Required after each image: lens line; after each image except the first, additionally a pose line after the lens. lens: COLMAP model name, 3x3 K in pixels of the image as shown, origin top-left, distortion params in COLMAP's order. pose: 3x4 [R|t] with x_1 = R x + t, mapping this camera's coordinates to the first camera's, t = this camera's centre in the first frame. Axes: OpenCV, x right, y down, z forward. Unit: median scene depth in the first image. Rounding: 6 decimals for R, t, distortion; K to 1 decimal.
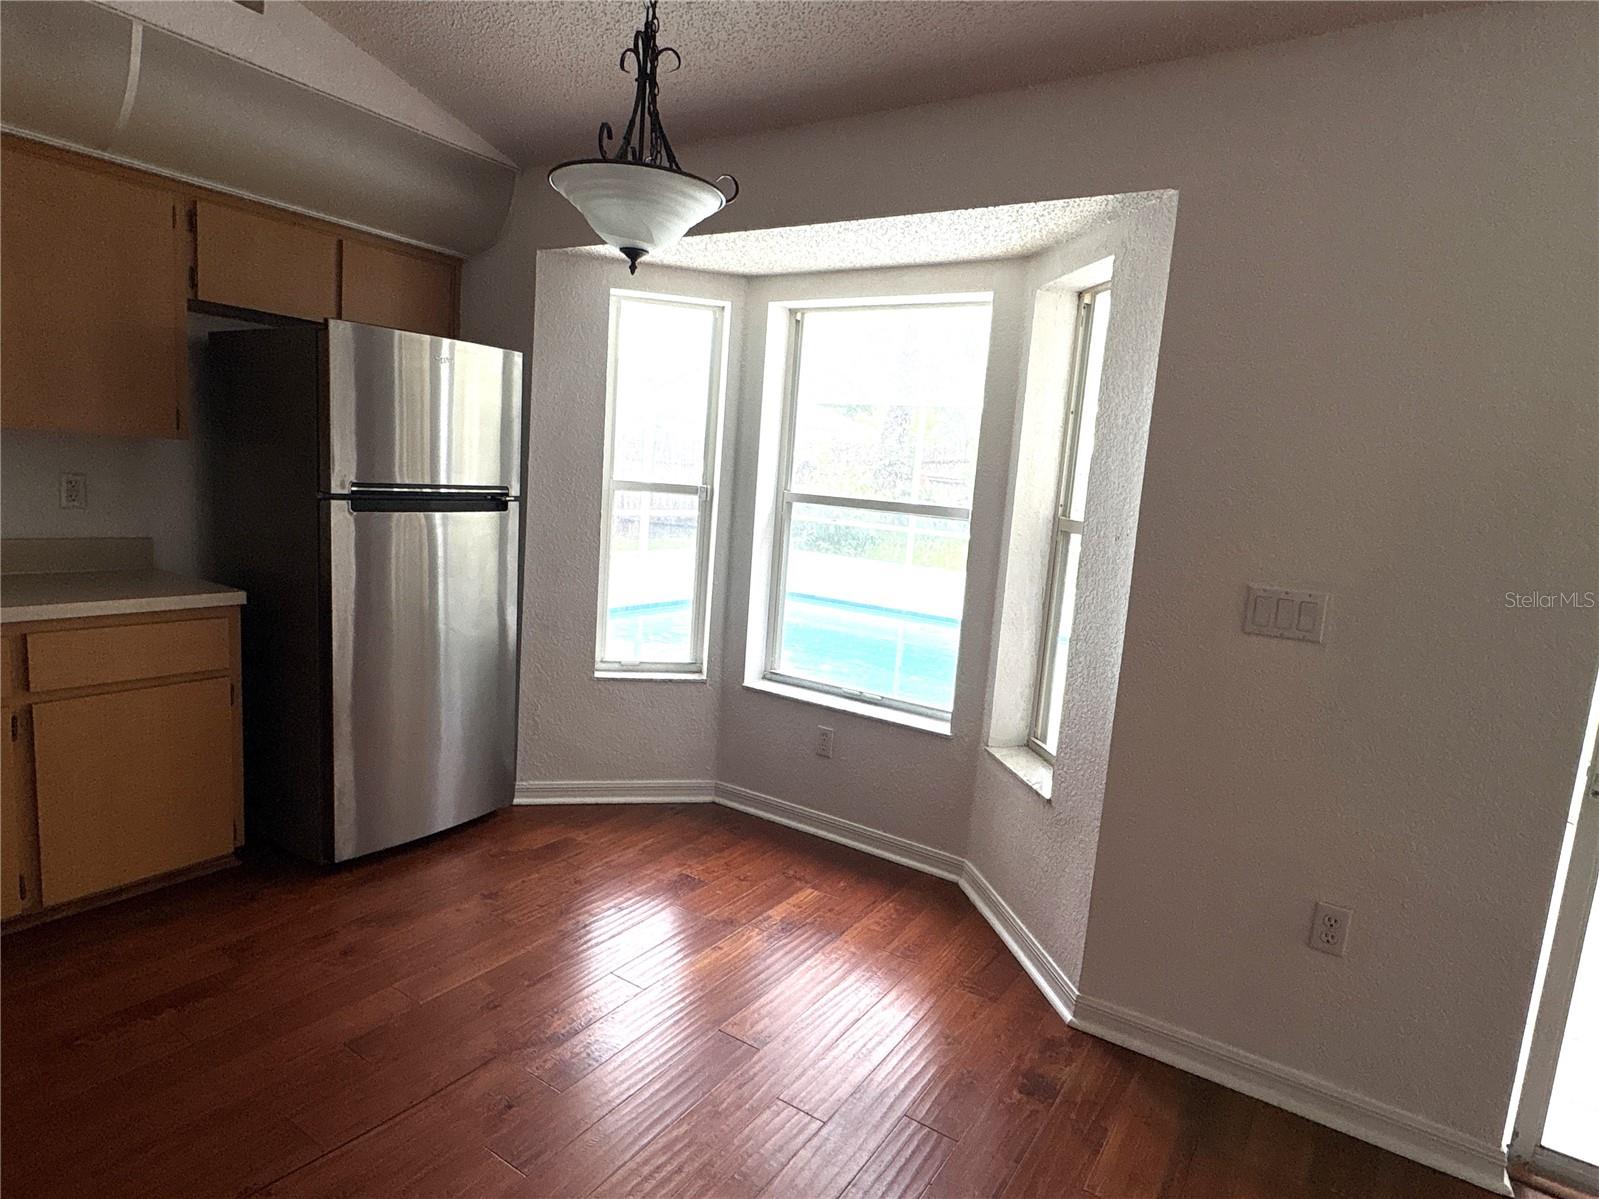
lens RADIAL K [[903.2, 0, 799.5], [0, 903.2, 599.5], [0, 0, 1]] dist [0.003817, -0.000409]
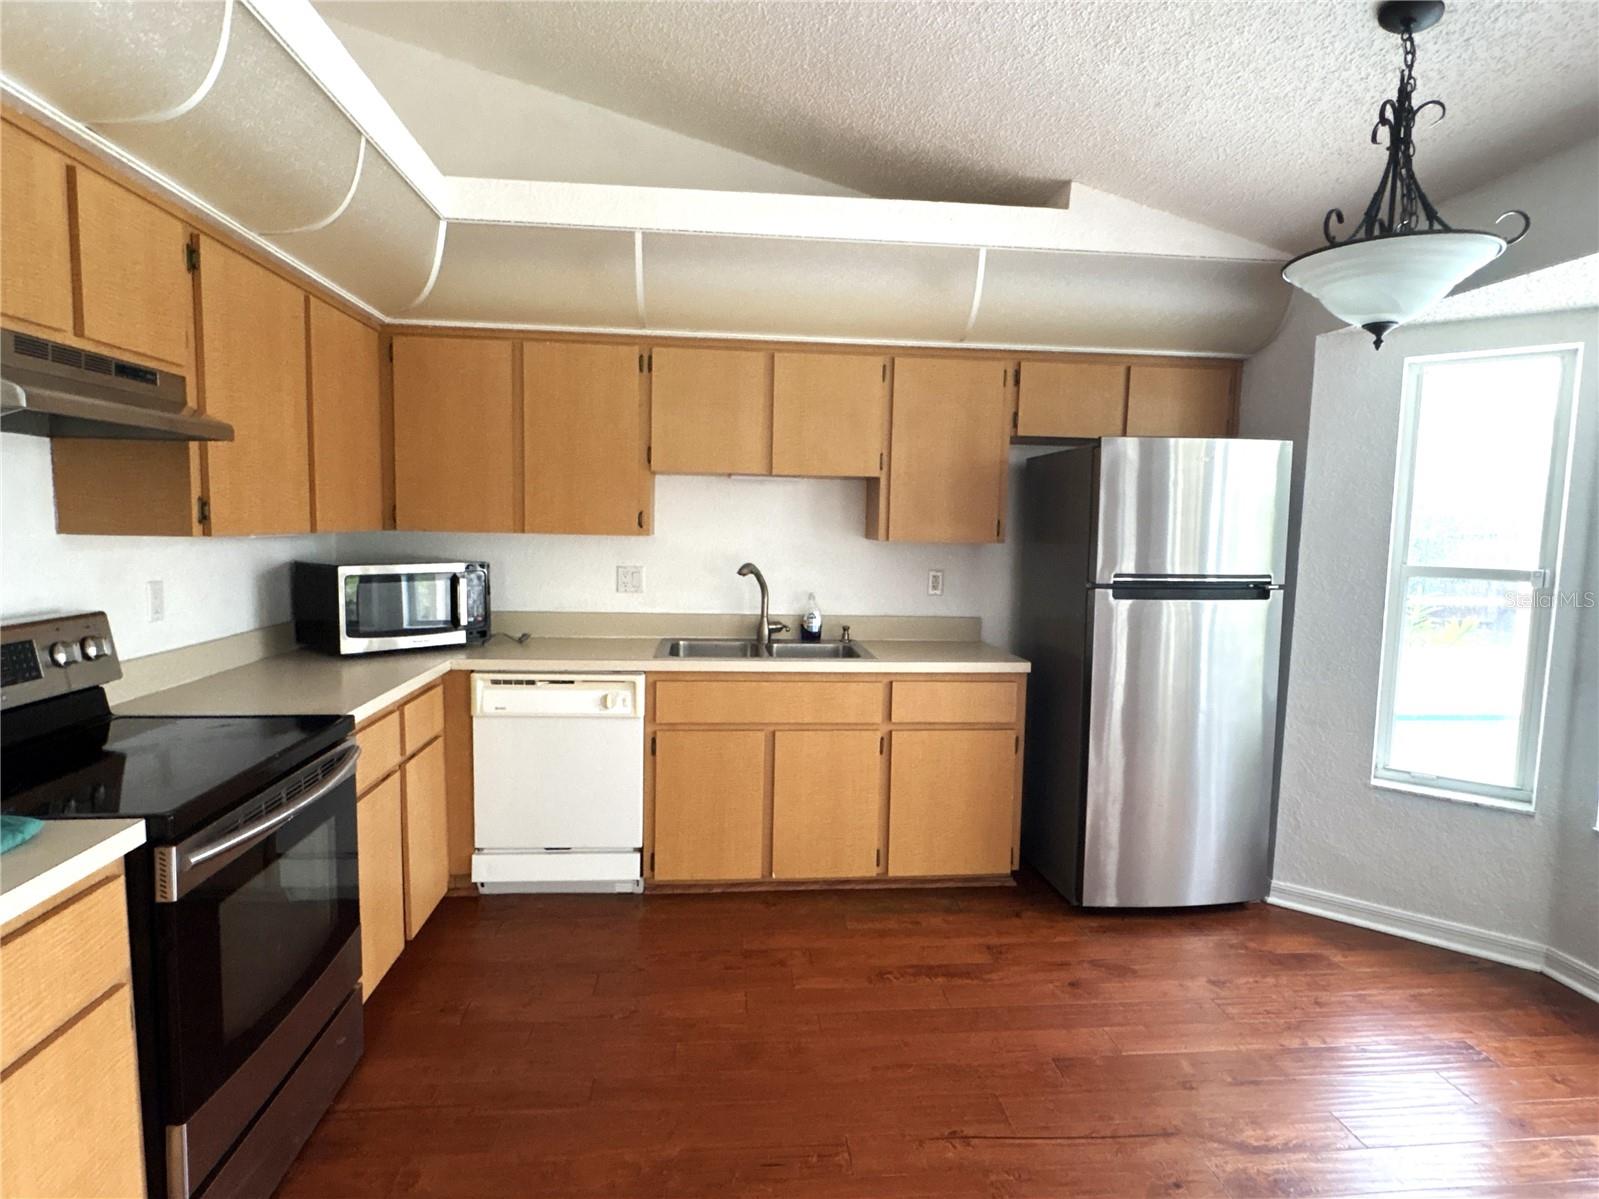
lens RADIAL K [[874.3, 0, 799.5], [0, 874.3, 599.5], [0, 0, 1]] dist [0.004150, 0.000476]
pose [[0.629146, 0.007953, -0.777246, 0.107602], [-0.082341, 0.995003, -0.056470, -0.000949], [0.772913, 0.099528, 0.626657, -0.004190]]
